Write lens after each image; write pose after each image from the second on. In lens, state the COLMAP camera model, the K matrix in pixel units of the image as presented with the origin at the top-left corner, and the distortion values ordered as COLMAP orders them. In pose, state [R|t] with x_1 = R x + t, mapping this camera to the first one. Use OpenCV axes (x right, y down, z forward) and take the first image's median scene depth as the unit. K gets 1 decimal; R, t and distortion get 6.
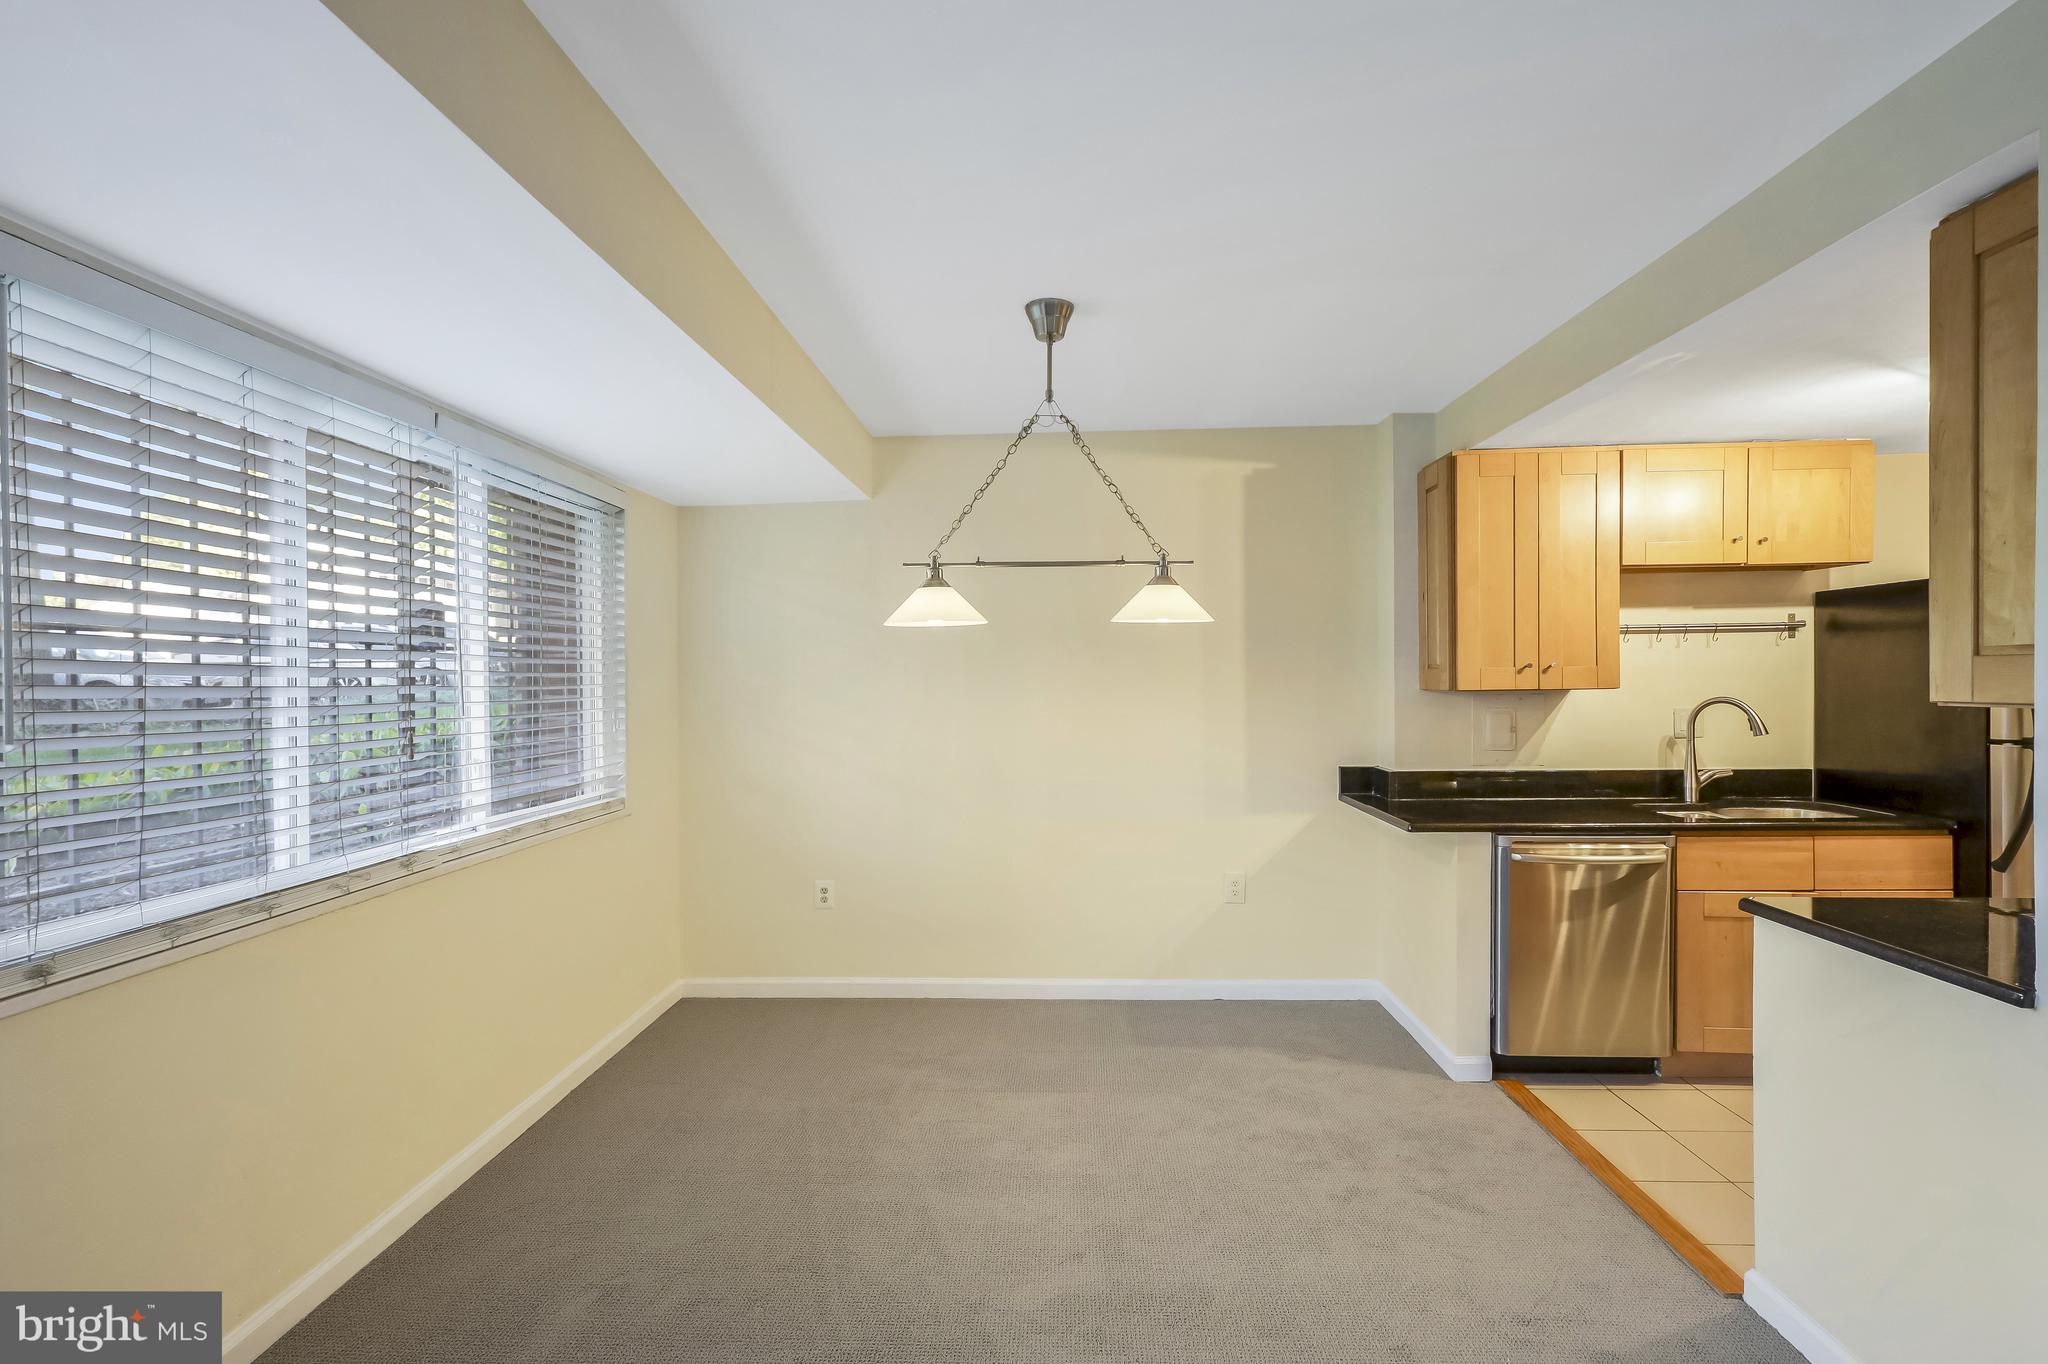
lens RADIAL K [[951.5, 0, 1024.3], [0, 951.5, 687.8], [0, 0, 1]] dist [0.000164, 0.000213]
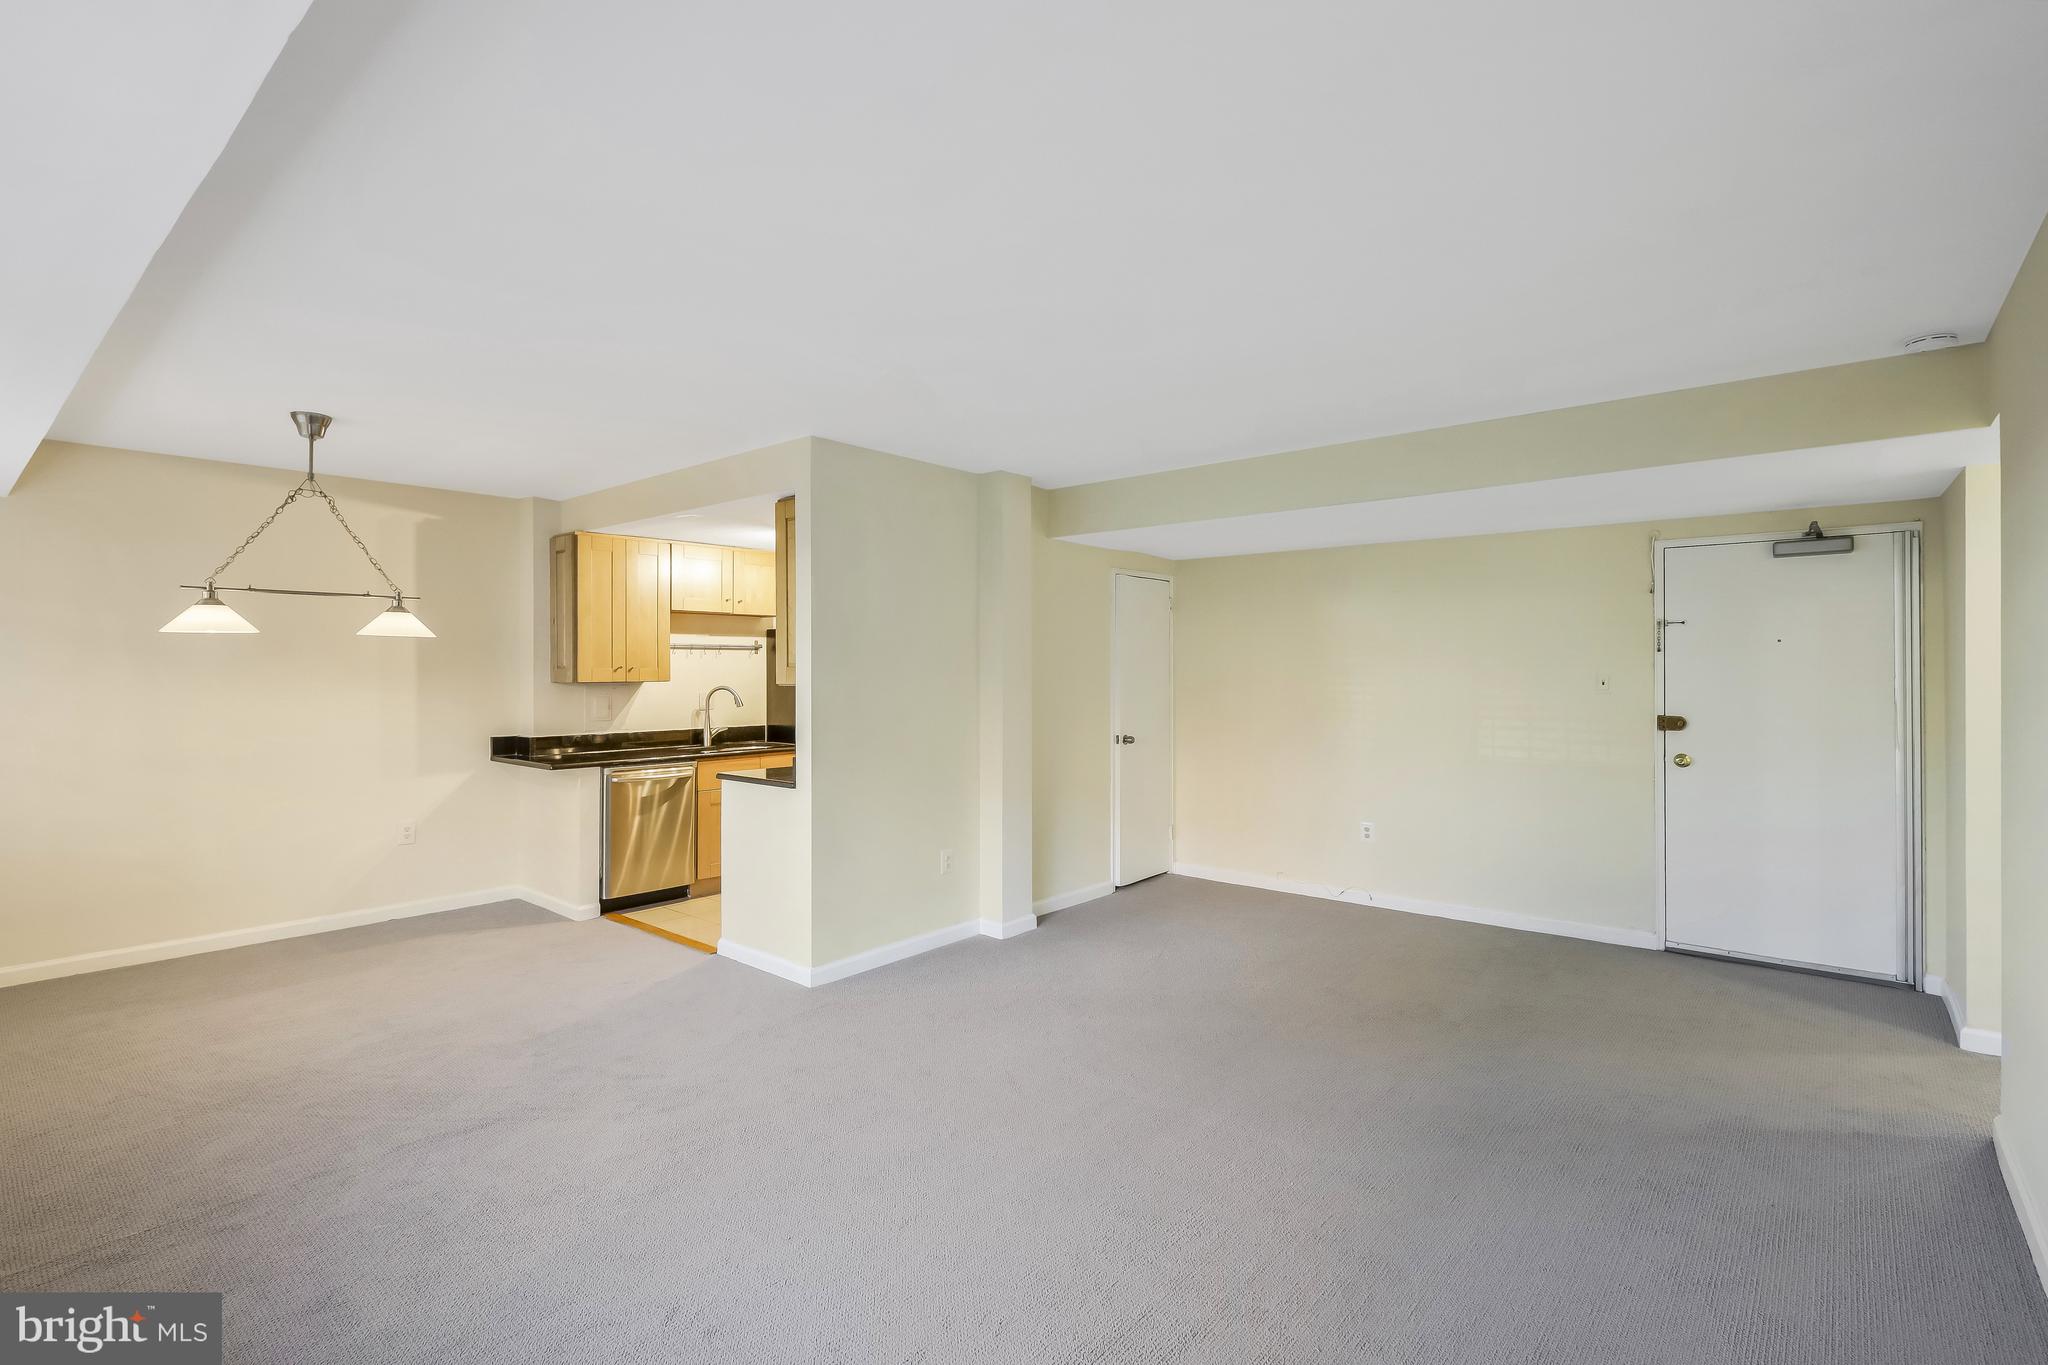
lens RADIAL K [[951.4, 0, 1018.4], [0, 951.4, 672.1], [0, 0, 1]] dist [-0.000269, -0.000101]
pose [[0.619234, 0.008090, 0.785165, -0.337040], [0.003351, 0.999911, -0.012945, 0.008684], [-0.785199, 0.010647, 0.619152, -0.562349]]
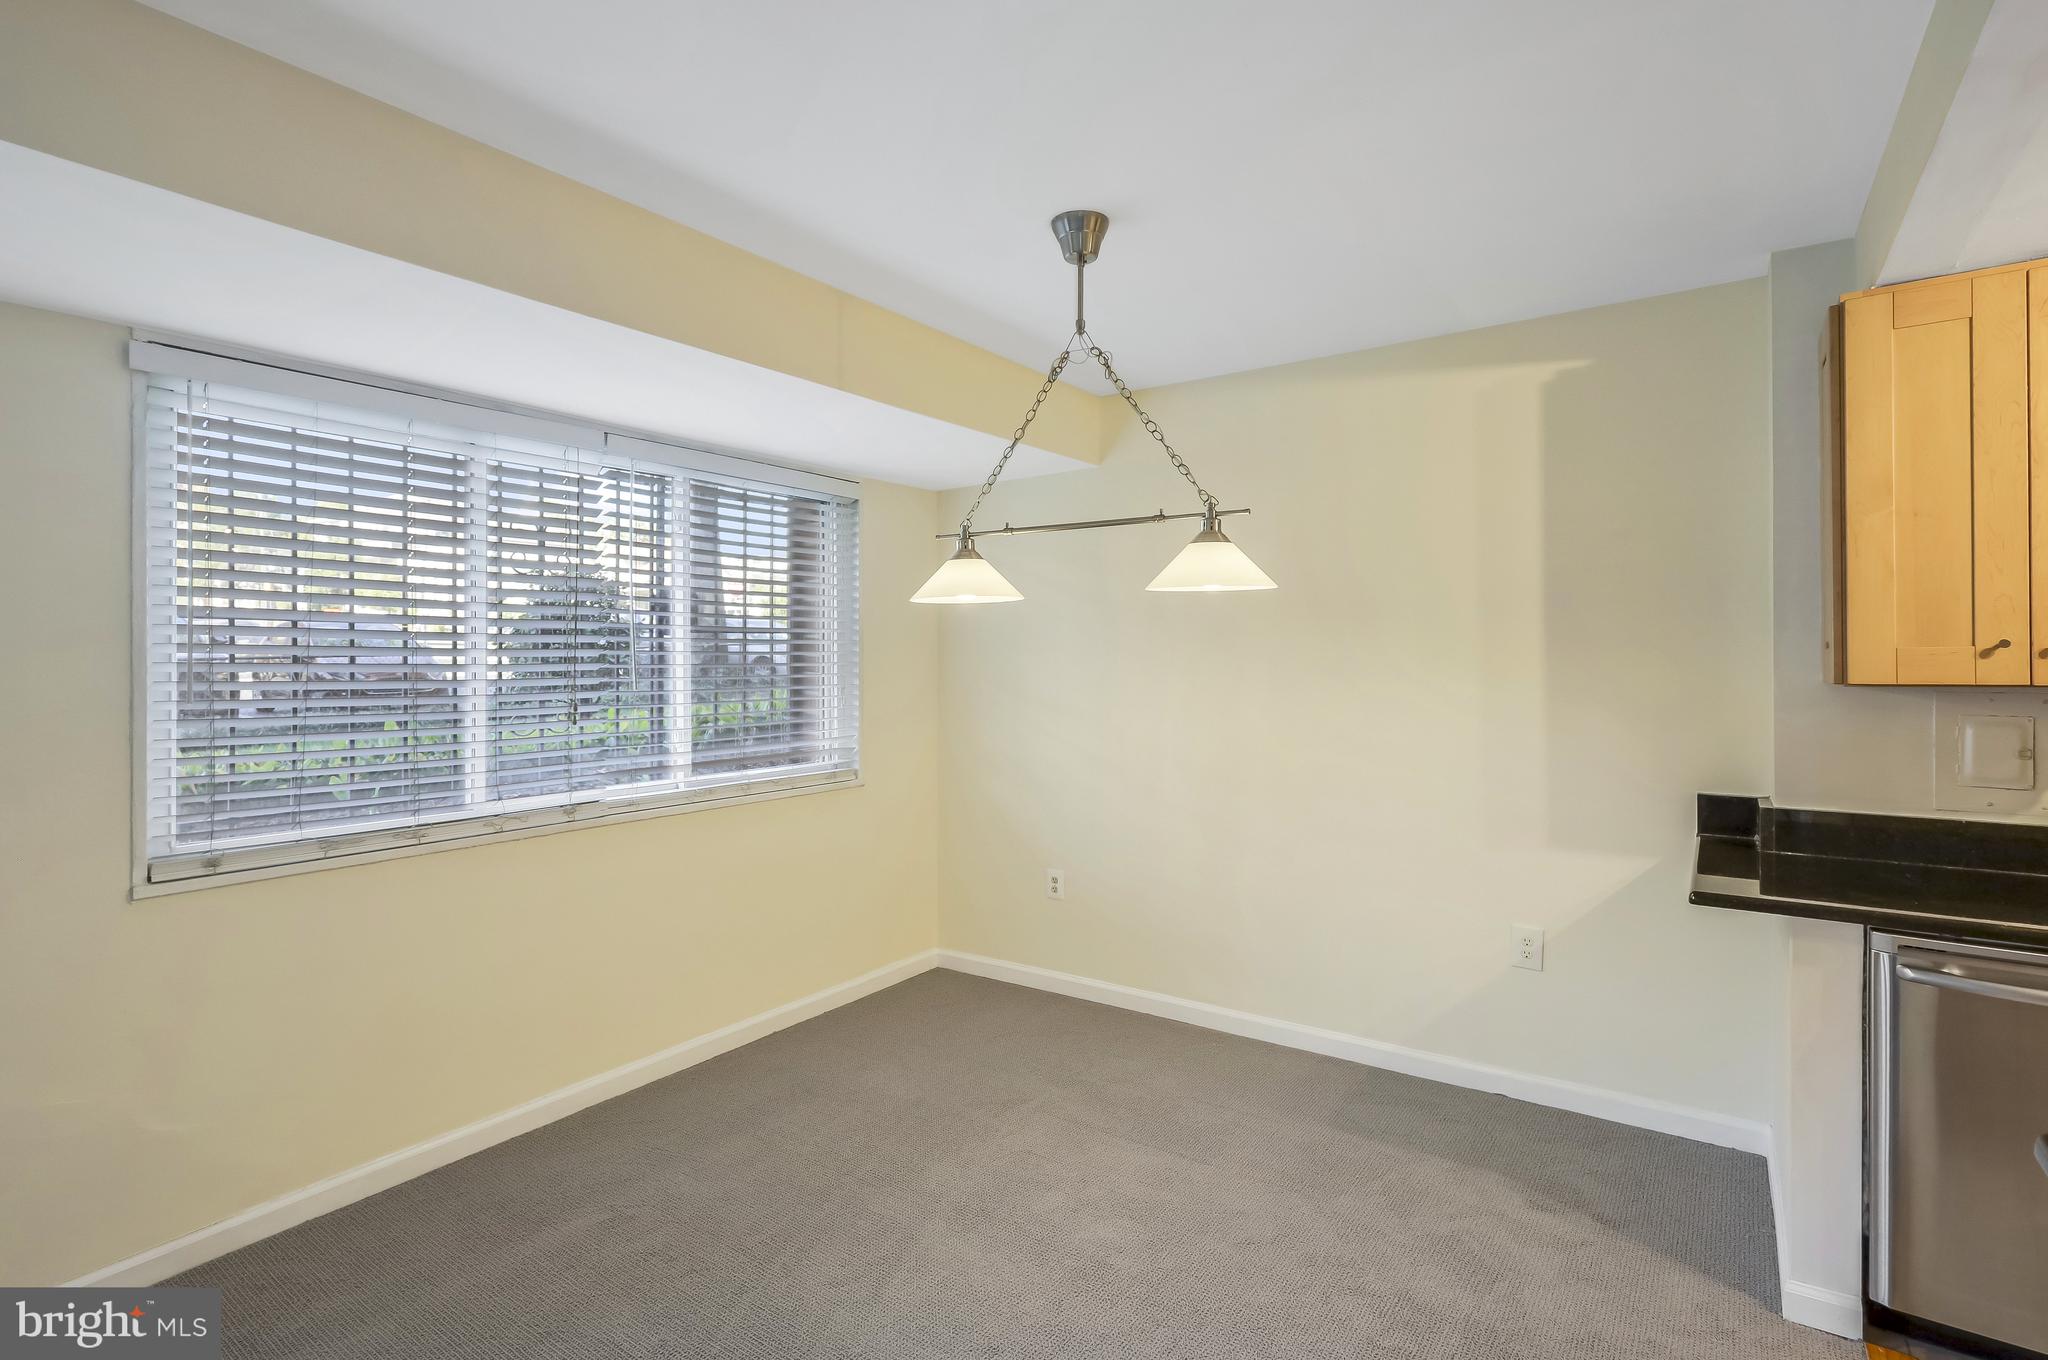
lens RADIAL K [[980.3, 0, 1037.9], [0, 980.3, 662.1], [0, 0, 1]] dist [0.002607, 0.001153]
pose [[0.844991, 0.007996, -0.534721, 0.354337], [-0.010057, 0.999949, -0.000940, -0.005609], [0.534686, 0.006171, 0.845028, 0.186201]]
